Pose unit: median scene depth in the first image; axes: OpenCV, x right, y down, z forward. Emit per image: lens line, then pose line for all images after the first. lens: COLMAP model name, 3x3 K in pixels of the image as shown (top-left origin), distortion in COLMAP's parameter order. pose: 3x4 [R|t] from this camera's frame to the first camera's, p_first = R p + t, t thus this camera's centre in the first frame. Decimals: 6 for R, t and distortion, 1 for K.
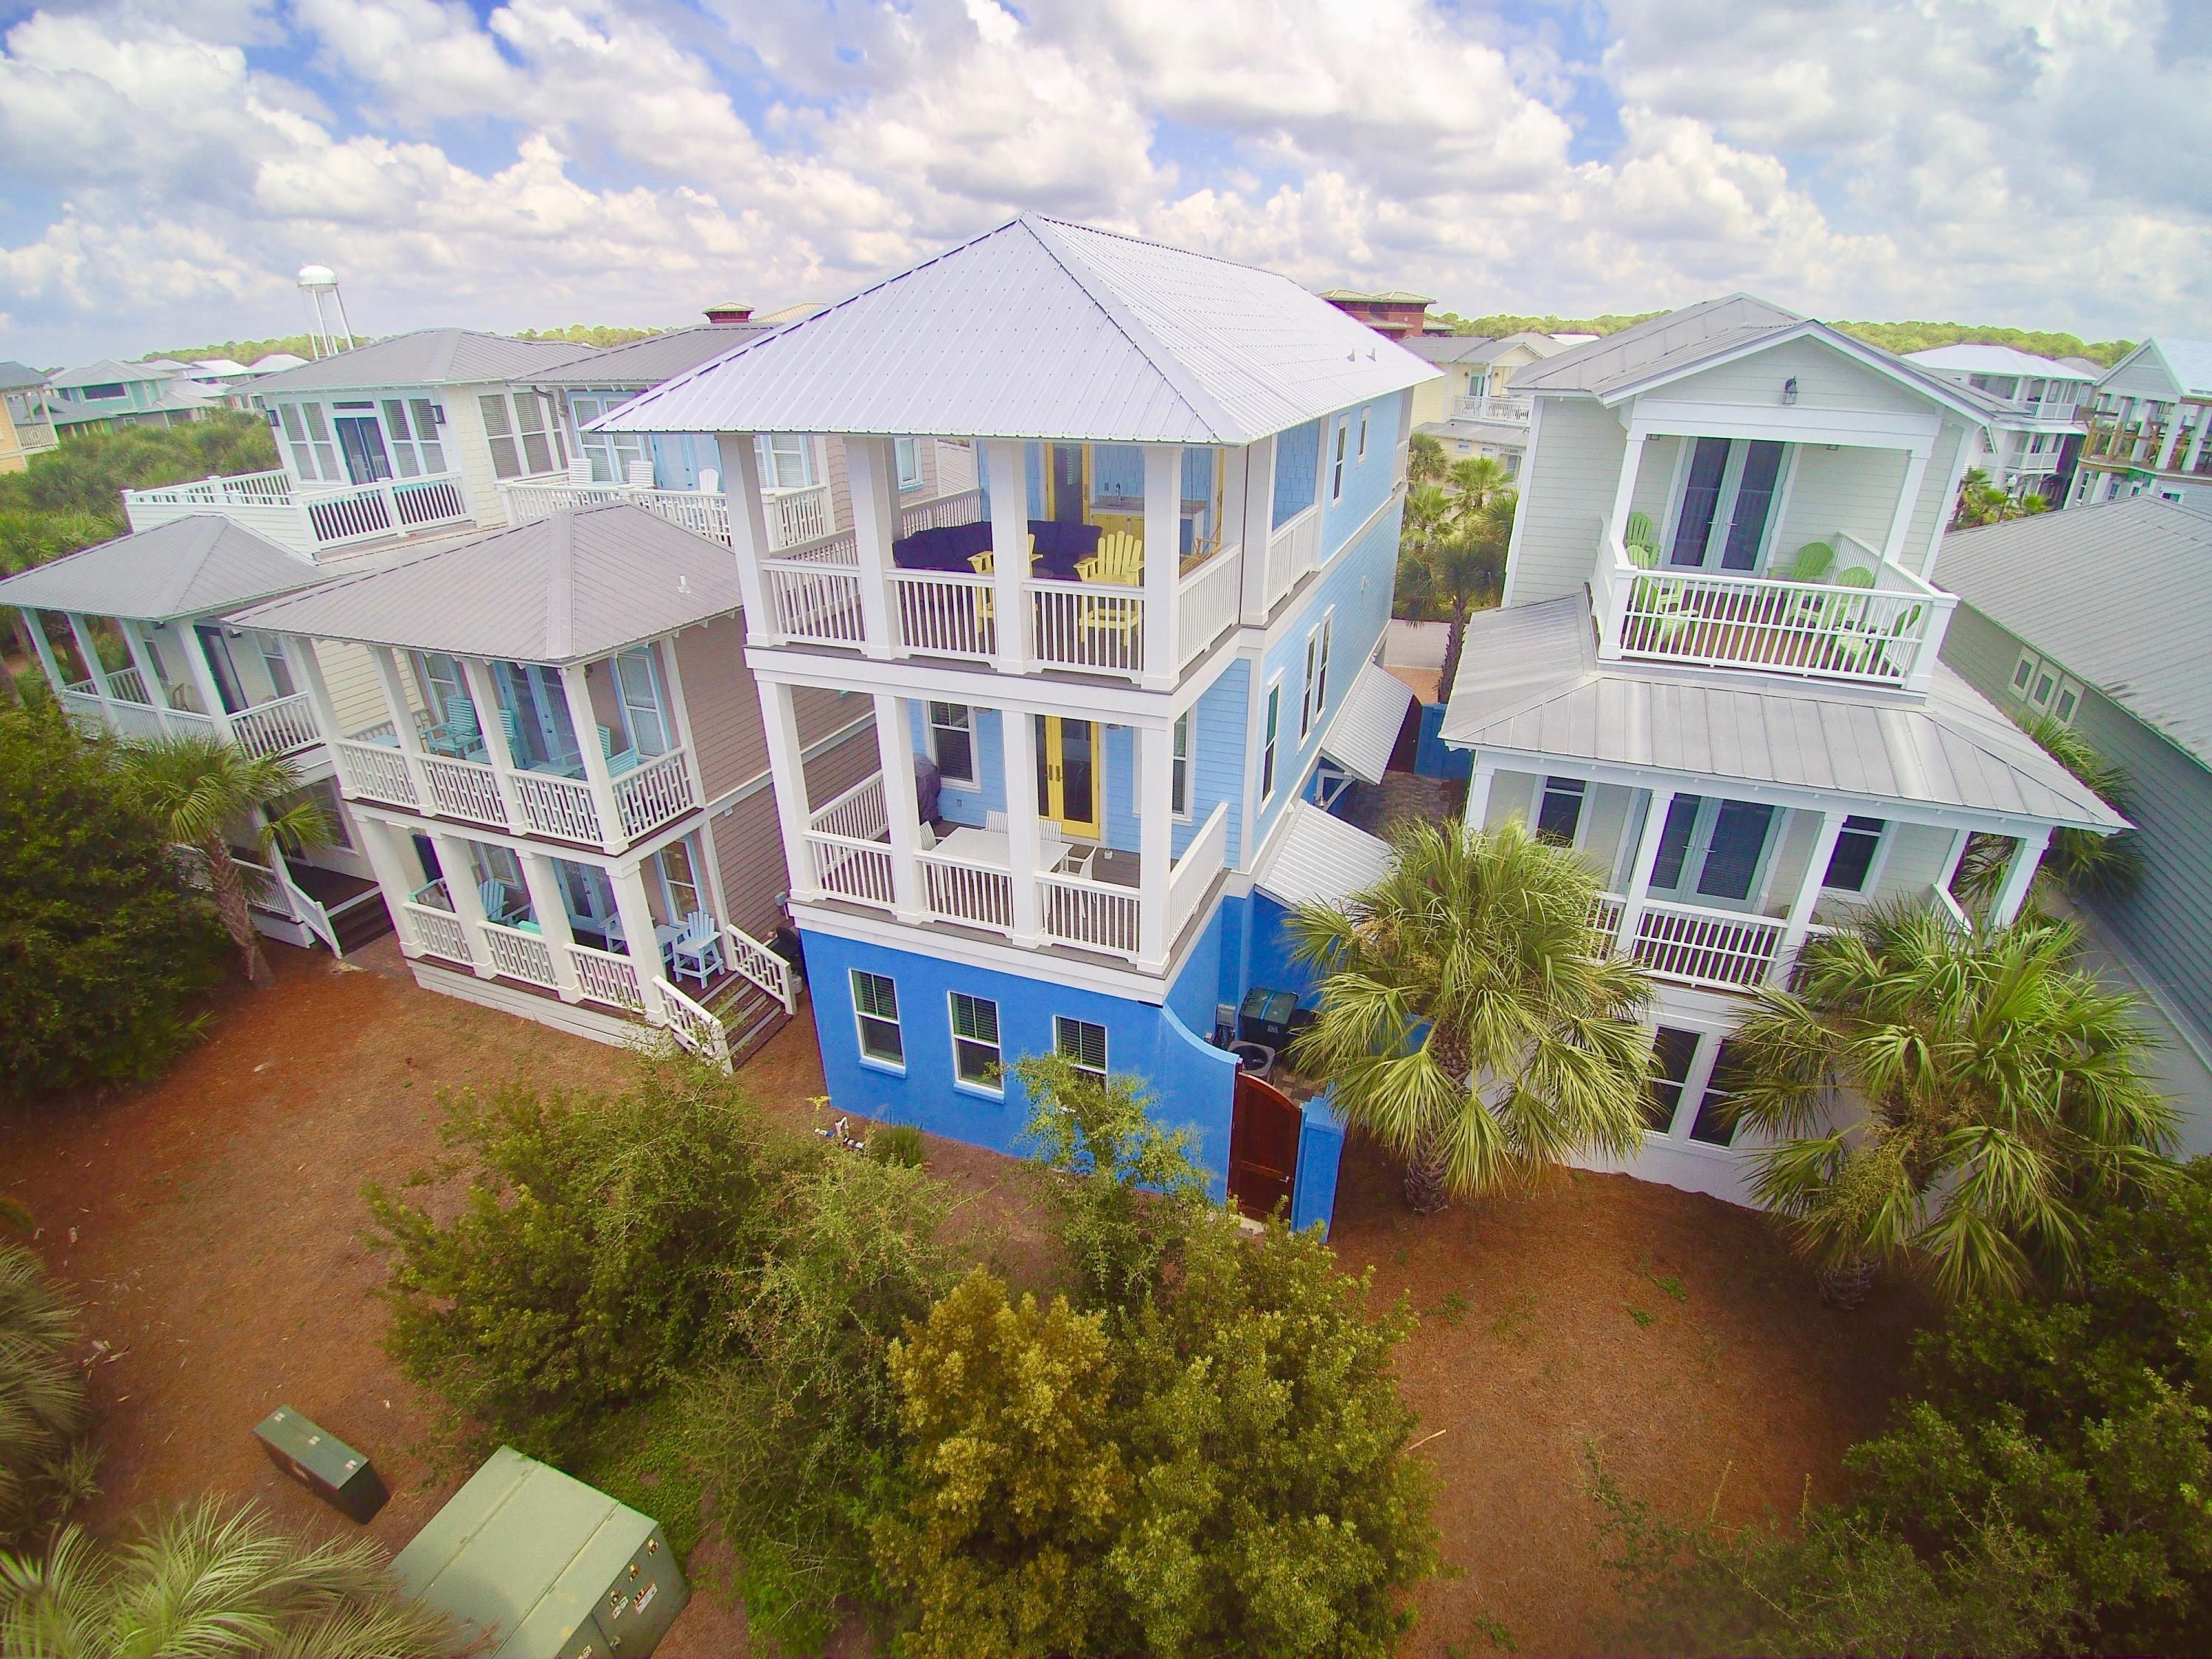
lens RADIAL K [[1015.6, 0, 1122.8], [0, 1015.6, 853.1], [0, 0, 1]] dist [-0.027606, -0.017396]
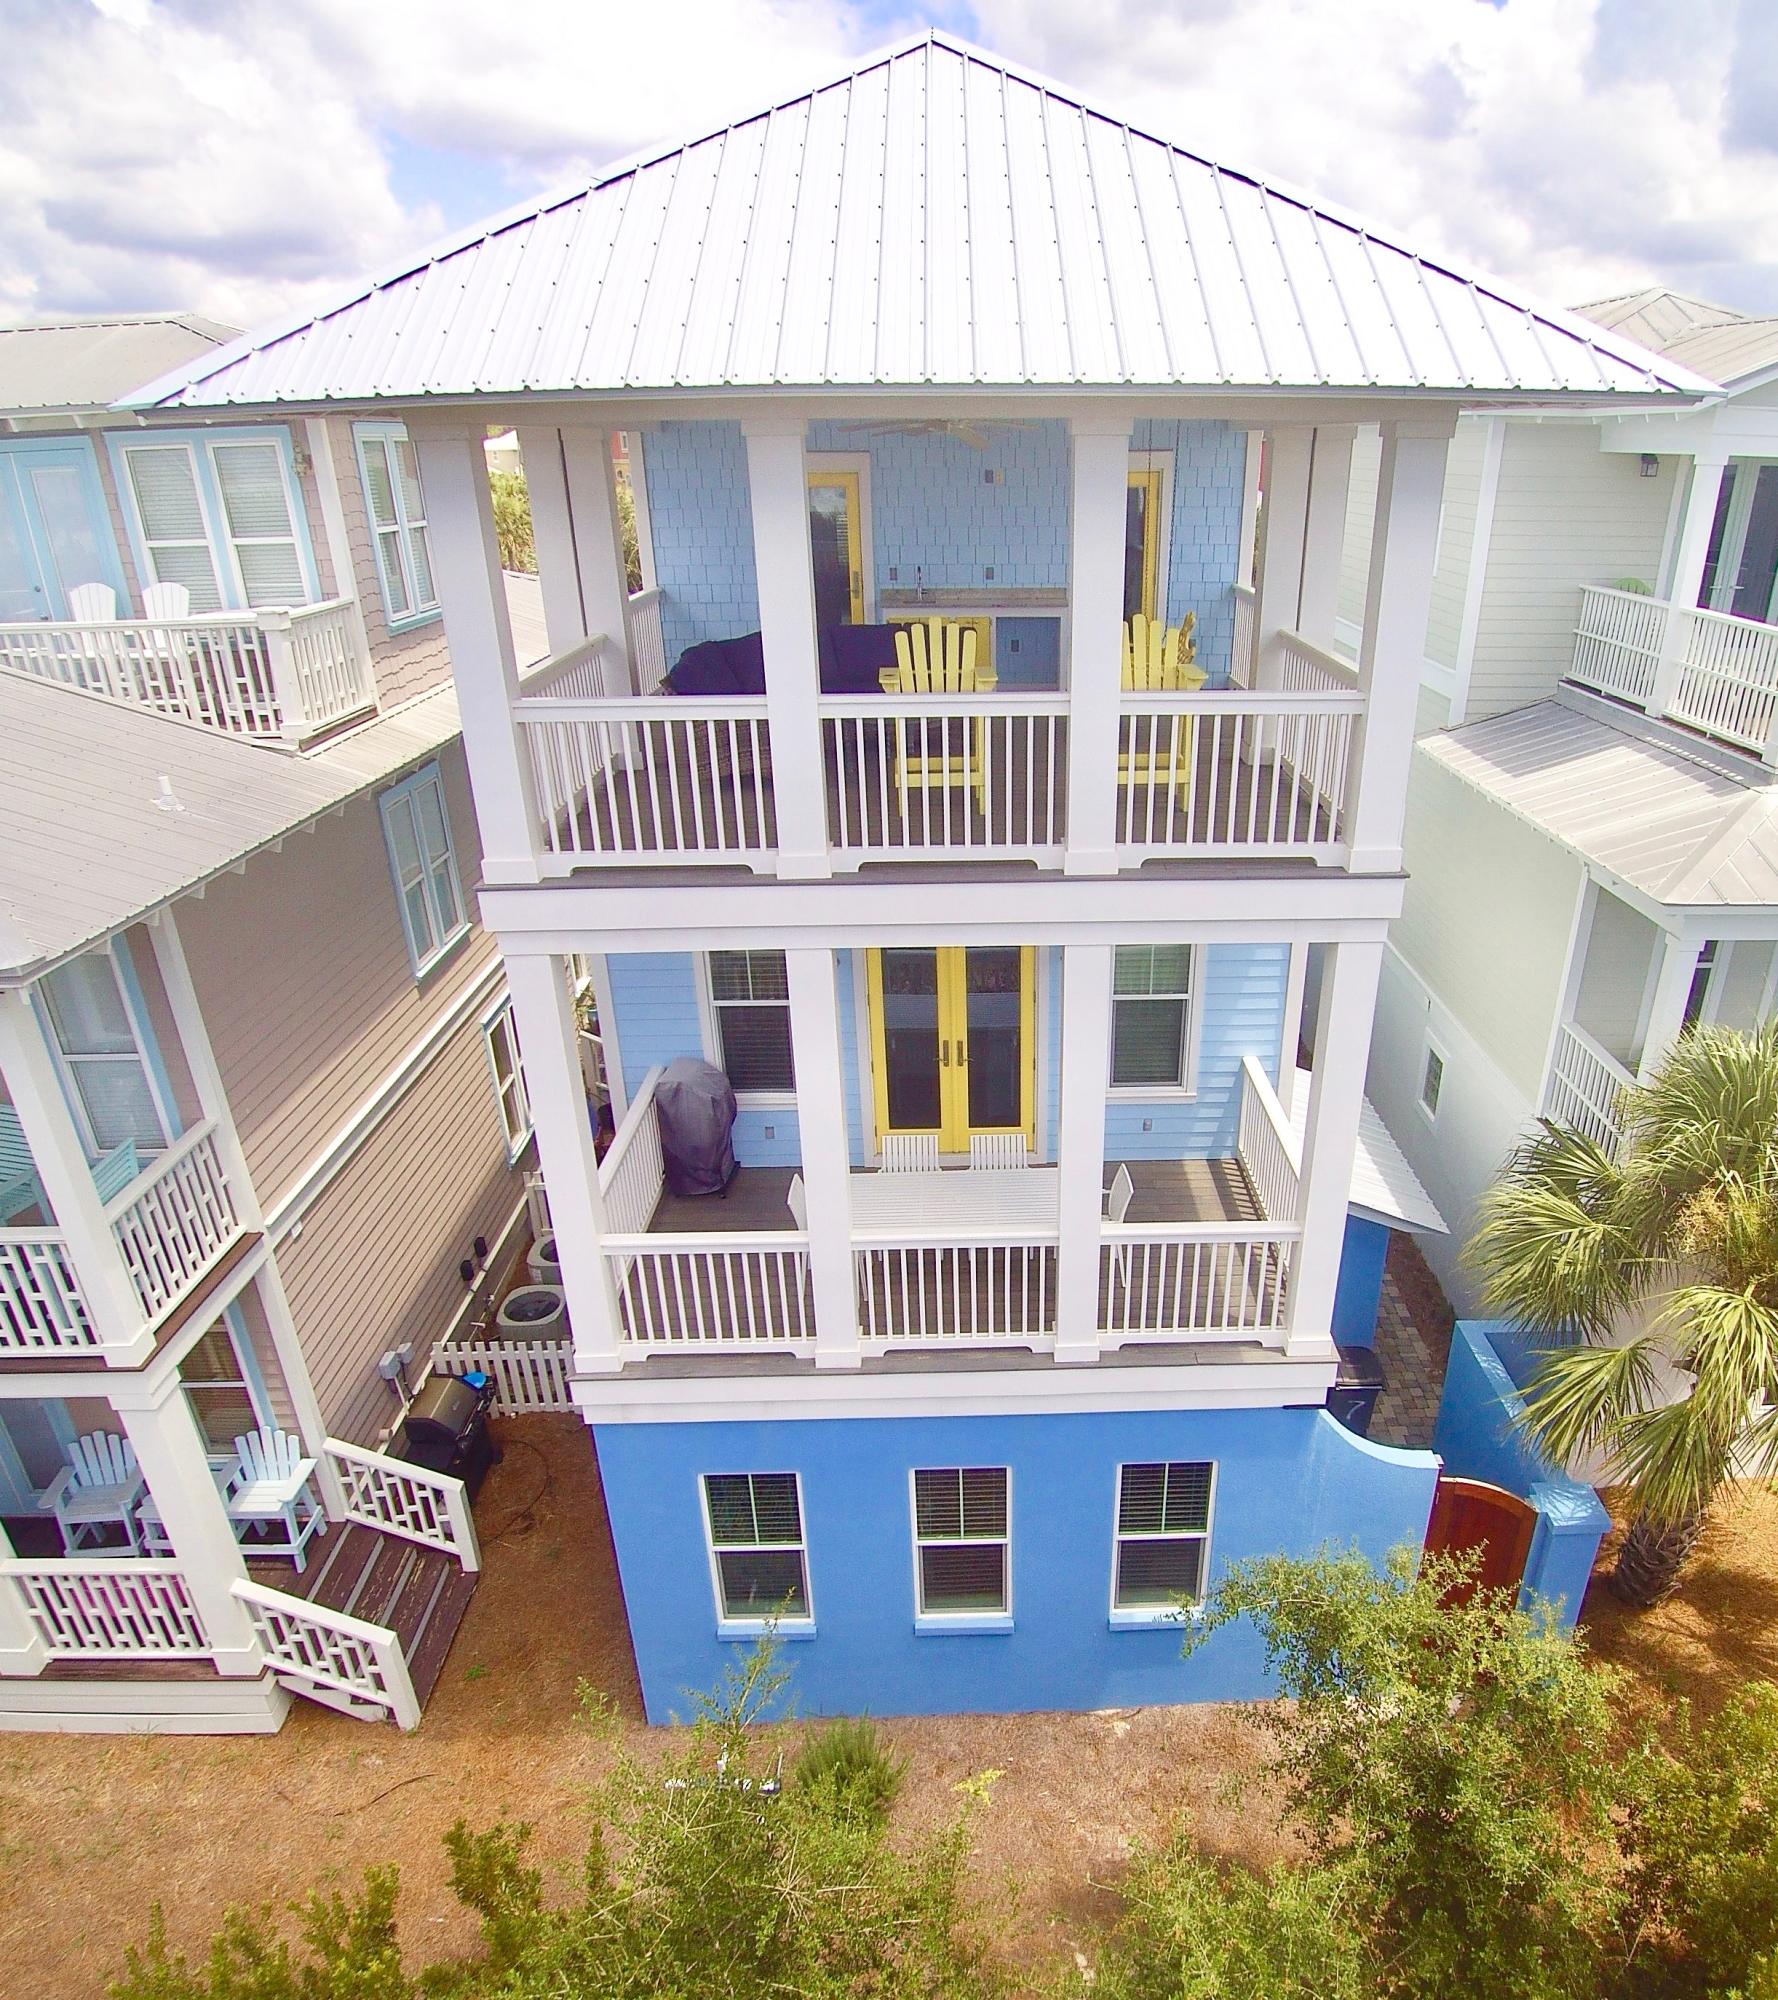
lens RADIAL K [[1339.1, 0, 1009.9], [0, 1339.1, 1119.5], [0, 0, 1]] dist [-0.039072, -0.005095]
pose [[0.923174, -0.173776, 0.342858, -0.294920], [0.174133, 0.984265, 0.030001, -0.055984], [-0.342677, 0.032006, 0.938908, 0.254424]]
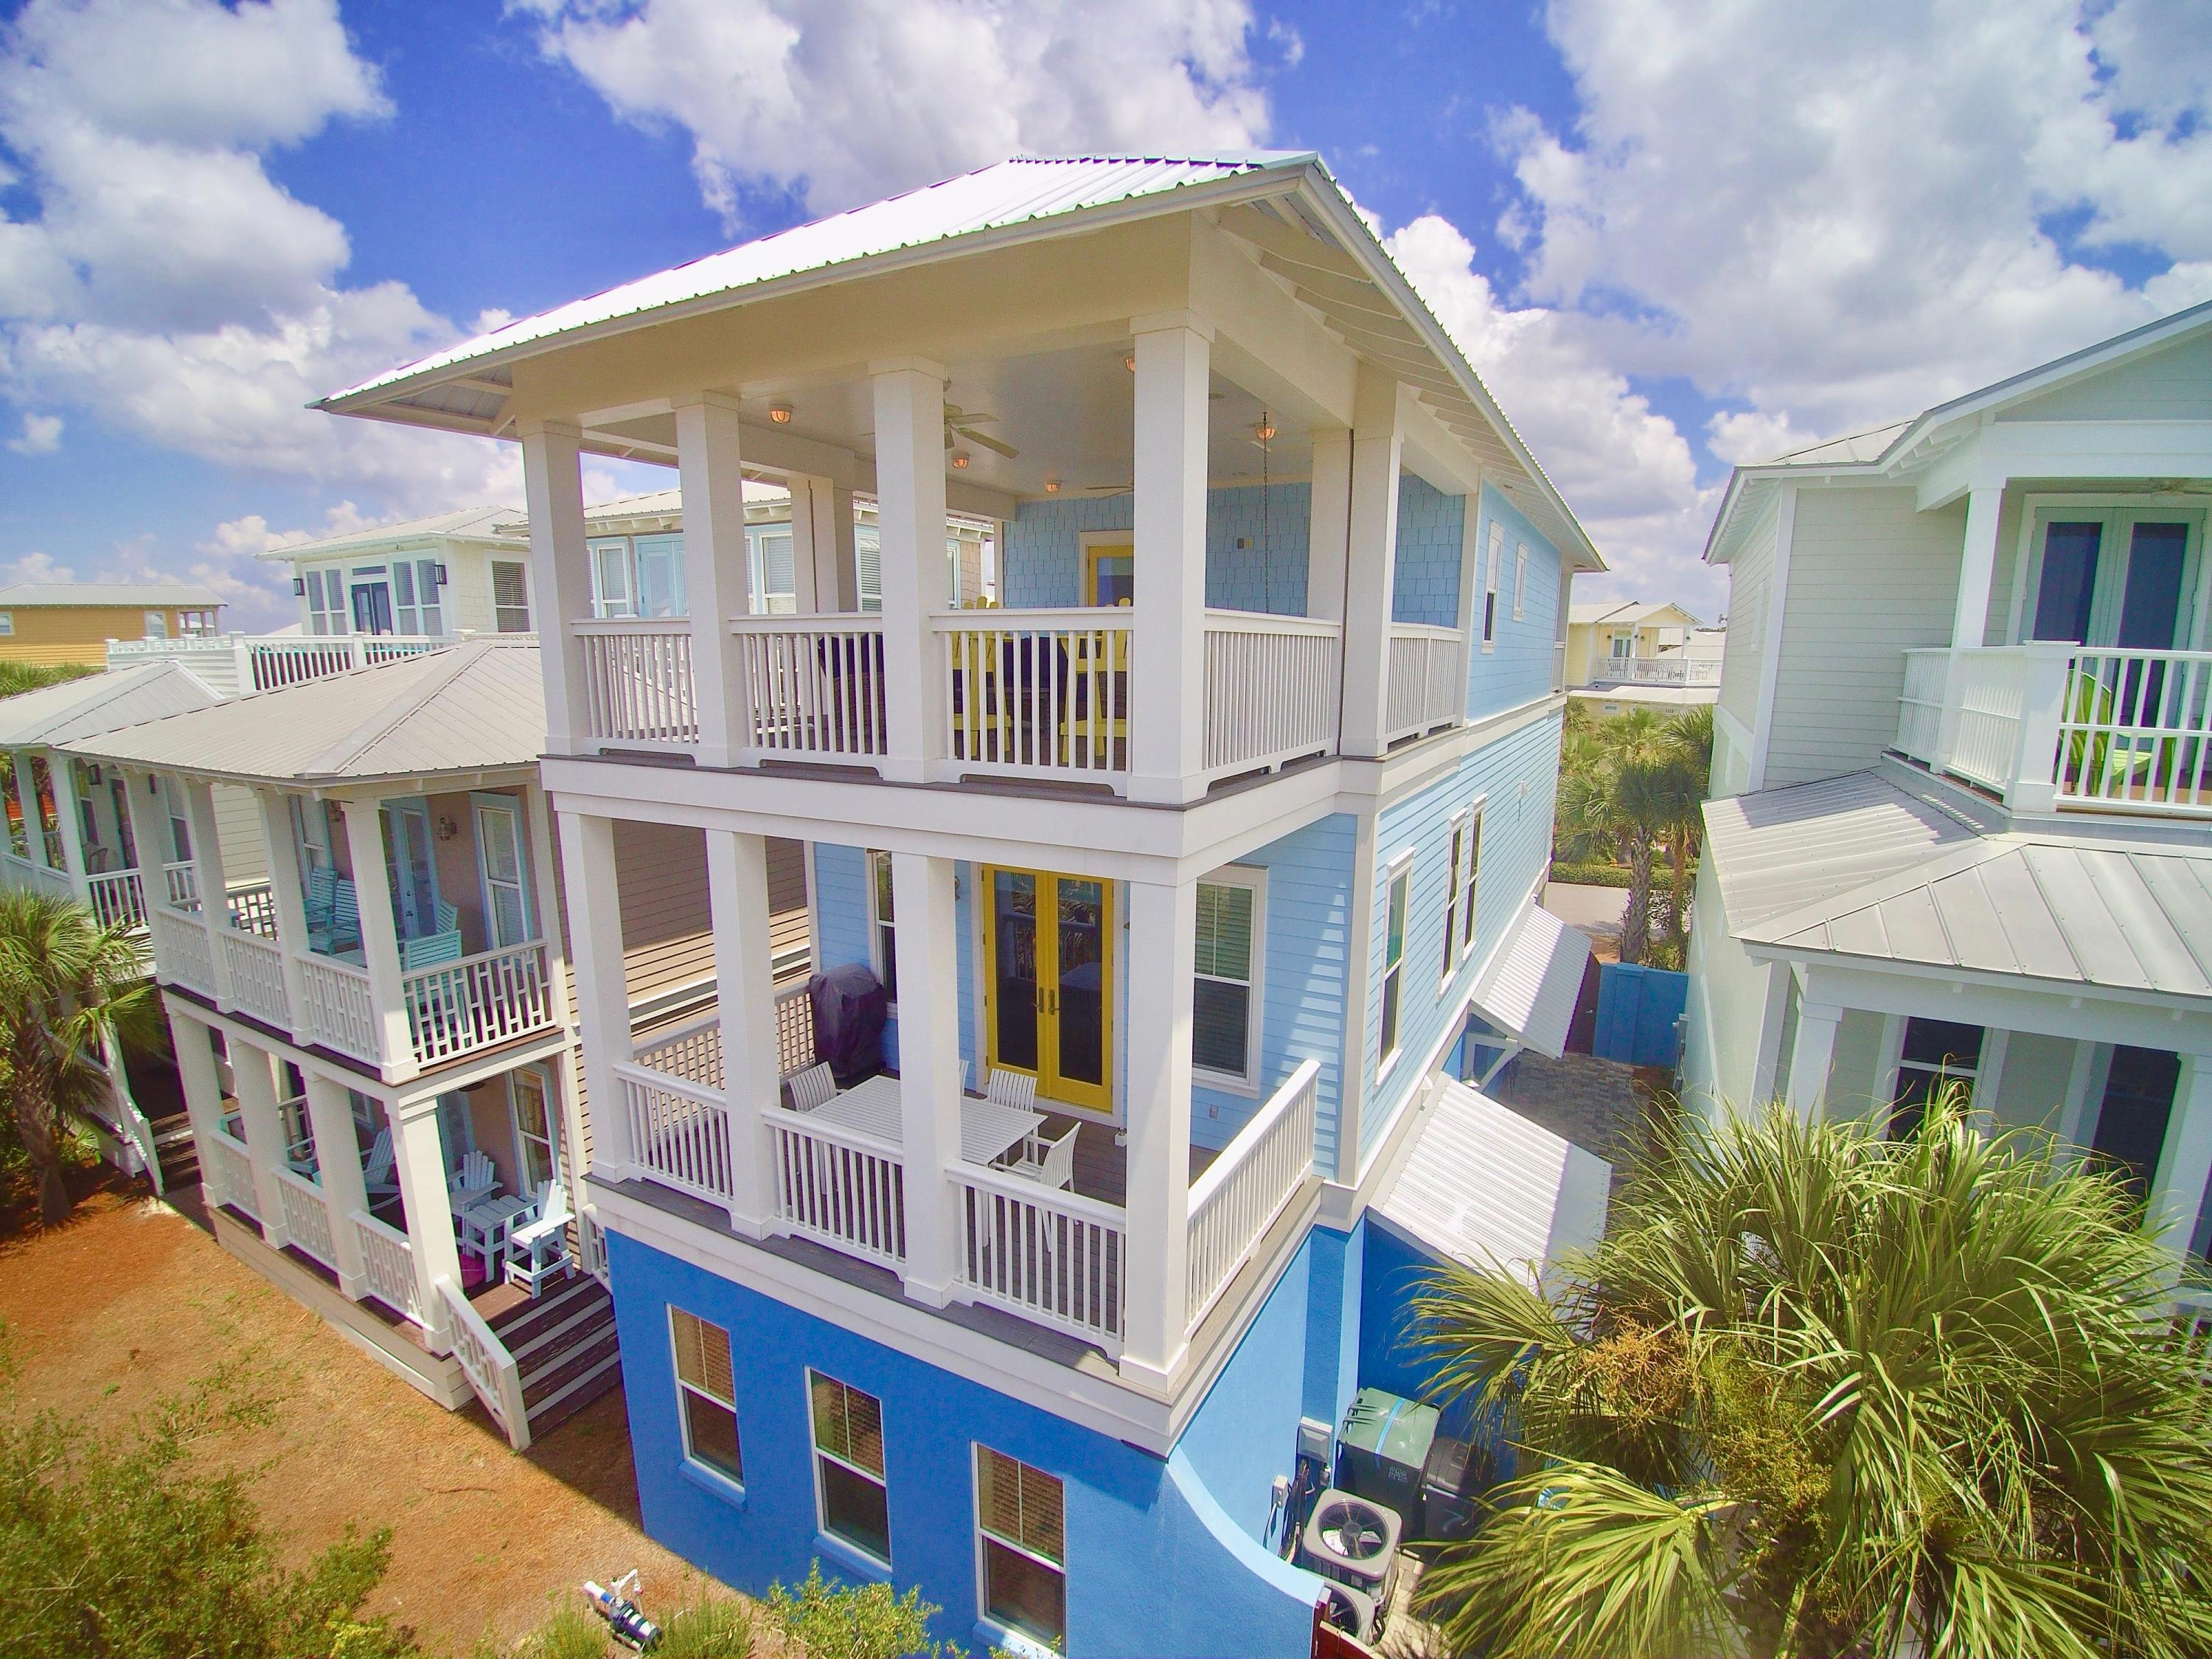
lens RADIAL K [[1015.6, 0, 1122.8], [0, 1015.6, 853.1], [0, 0, 1]] dist [-0.027606, -0.017396]
pose [[0.991488, 0.032724, -0.126018, 0.054667], [-0.065749, 0.961260, -0.267689, -0.000539], [0.112376, 0.273696, 0.955229, 0.354464]]
